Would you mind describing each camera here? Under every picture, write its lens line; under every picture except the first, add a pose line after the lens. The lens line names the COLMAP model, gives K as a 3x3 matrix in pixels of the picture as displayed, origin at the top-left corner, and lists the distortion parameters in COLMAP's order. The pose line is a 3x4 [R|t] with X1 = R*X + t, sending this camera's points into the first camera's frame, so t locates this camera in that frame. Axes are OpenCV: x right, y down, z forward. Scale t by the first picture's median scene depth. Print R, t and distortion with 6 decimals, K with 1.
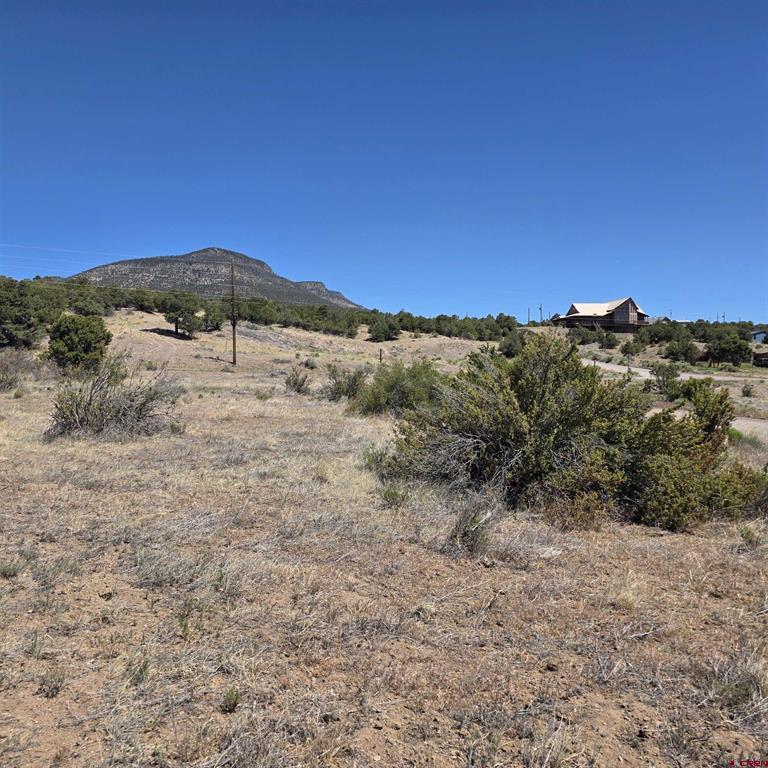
lens RADIAL K [[676.6, 0, 383.5], [0, 676.6, 382.6], [0, 0, 1]] dist [0.081526, -0.096534]
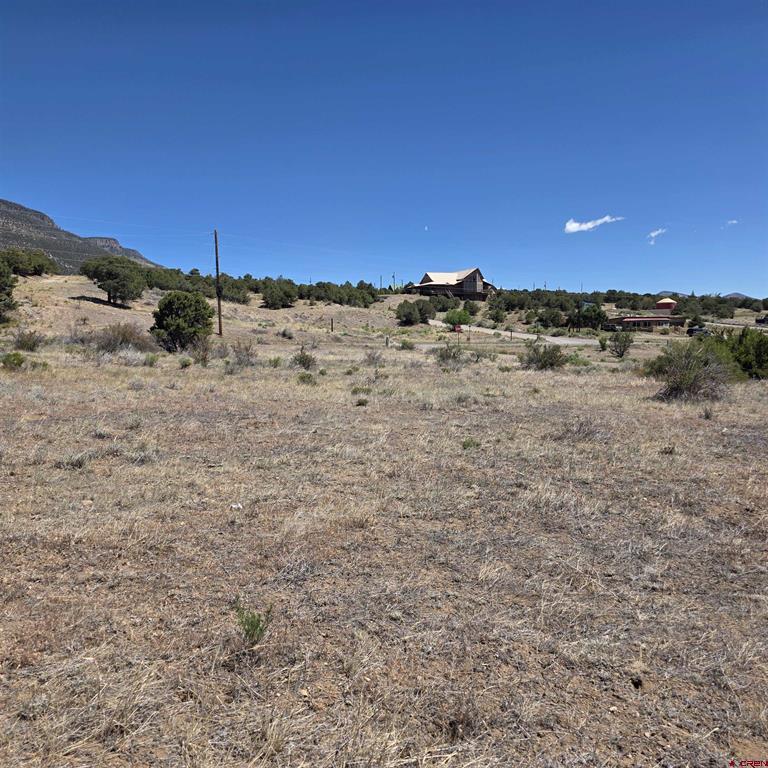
lens RADIAL K [[676.6, 0, 386.6], [0, 676.6, 391.3], [0, 0, 1]] dist [0.081526, -0.096534]
pose [[0.958002, -0.034043, 0.284732, -0.112182], [0.015128, 0.997545, 0.068370, -0.003772], [-0.286361, -0.061192, 0.956166, -0.020634]]
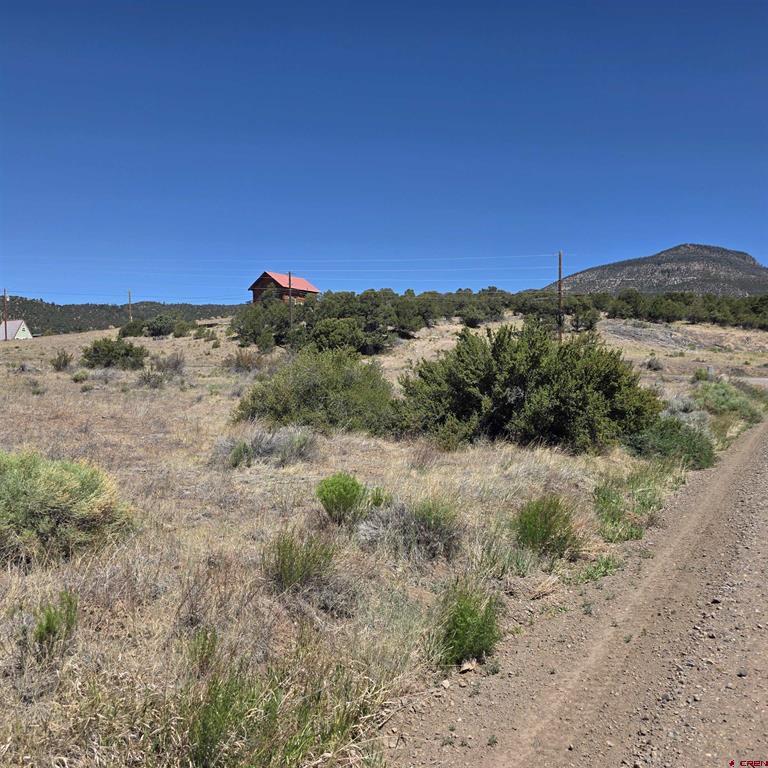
lens RADIAL K [[676.6, 0, 384.7], [0, 676.6, 387.8], [0, 0, 1]] dist [0.081526, -0.096534]
pose [[0.787768, 0.013035, -0.615835, 0.064386], [-0.013089, 0.999905, 0.004421, 0.000605], [0.615833, 0.004578, 0.787863, 0.058538]]
